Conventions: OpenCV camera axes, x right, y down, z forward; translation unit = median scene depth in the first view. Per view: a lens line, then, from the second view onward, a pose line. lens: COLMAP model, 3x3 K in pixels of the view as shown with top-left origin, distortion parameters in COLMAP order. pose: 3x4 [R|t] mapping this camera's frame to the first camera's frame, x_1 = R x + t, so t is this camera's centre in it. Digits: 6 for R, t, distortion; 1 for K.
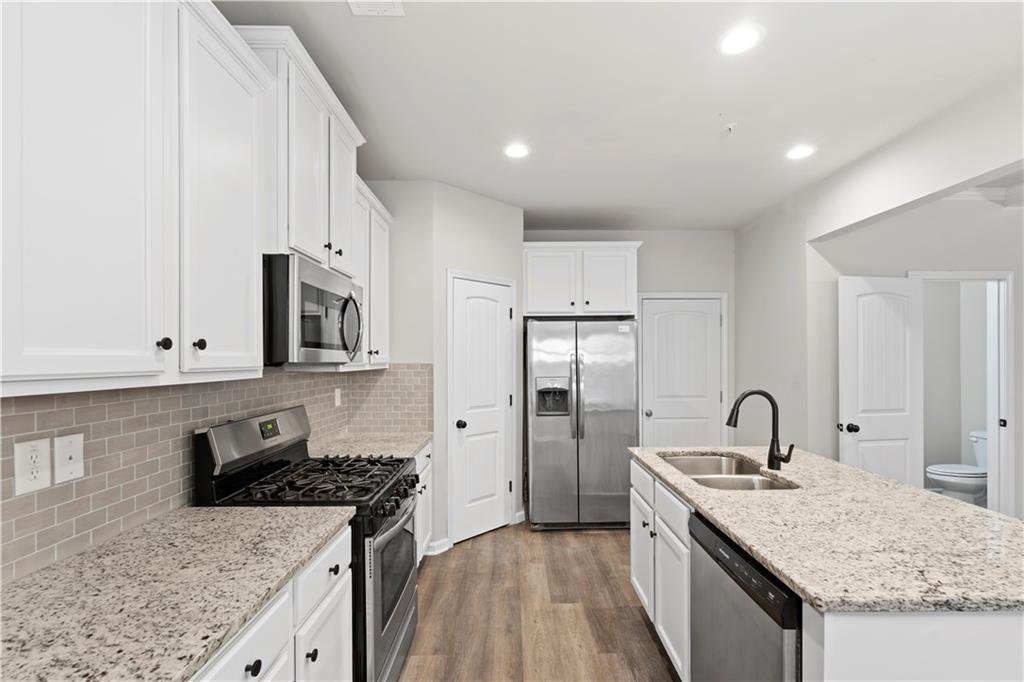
lens RADIAL K [[452.2, 0, 512.0], [0, 452.2, 359.3], [0, 0, 1]] dist [-0.005272, -0.001484]
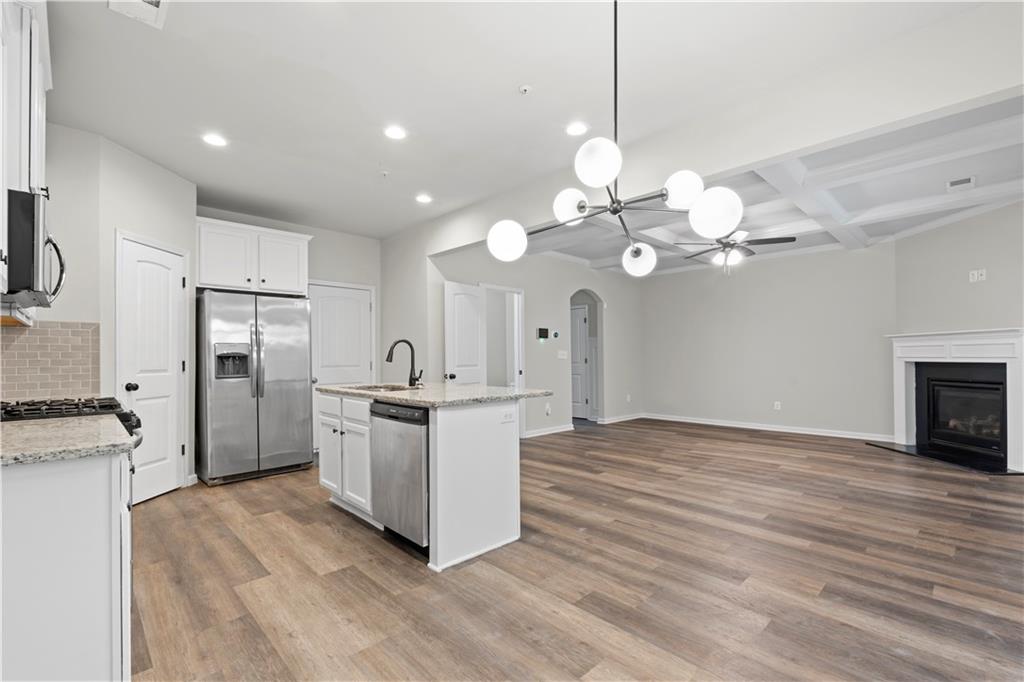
lens RADIAL K [[452.2, 0, 516.1], [0, 452.2, 353.7], [0, 0, 1]] dist [-0.005272, -0.001484]
pose [[0.713327, 0.002671, 0.700826, -0.210837], [0.007805, 0.999900, -0.011755, 0.092613], [-0.700787, 0.013855, 0.713236, -0.309256]]
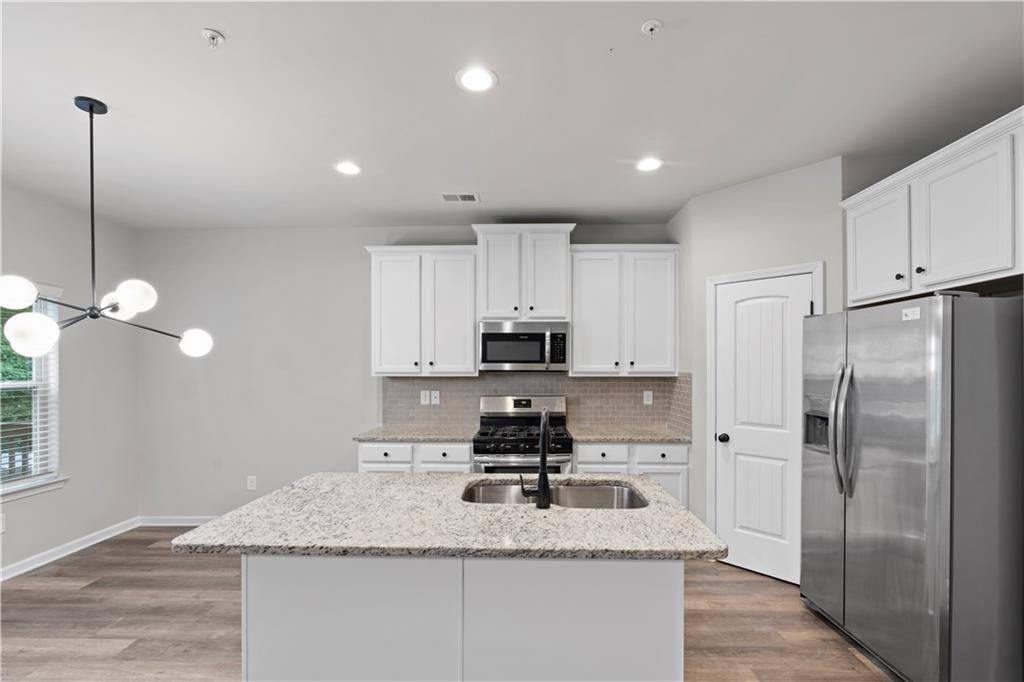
lens RADIAL K [[452.2, 0, 515.2], [0, 452.2, 370.5], [0, 0, 1]] dist [-0.005272, -0.001484]
pose [[-0.019999, 0.009472, -0.999755, 0.874476], [-0.001489, 0.999954, 0.009503, -0.005983], [0.999799, 0.001679, -0.019984, 0.607983]]
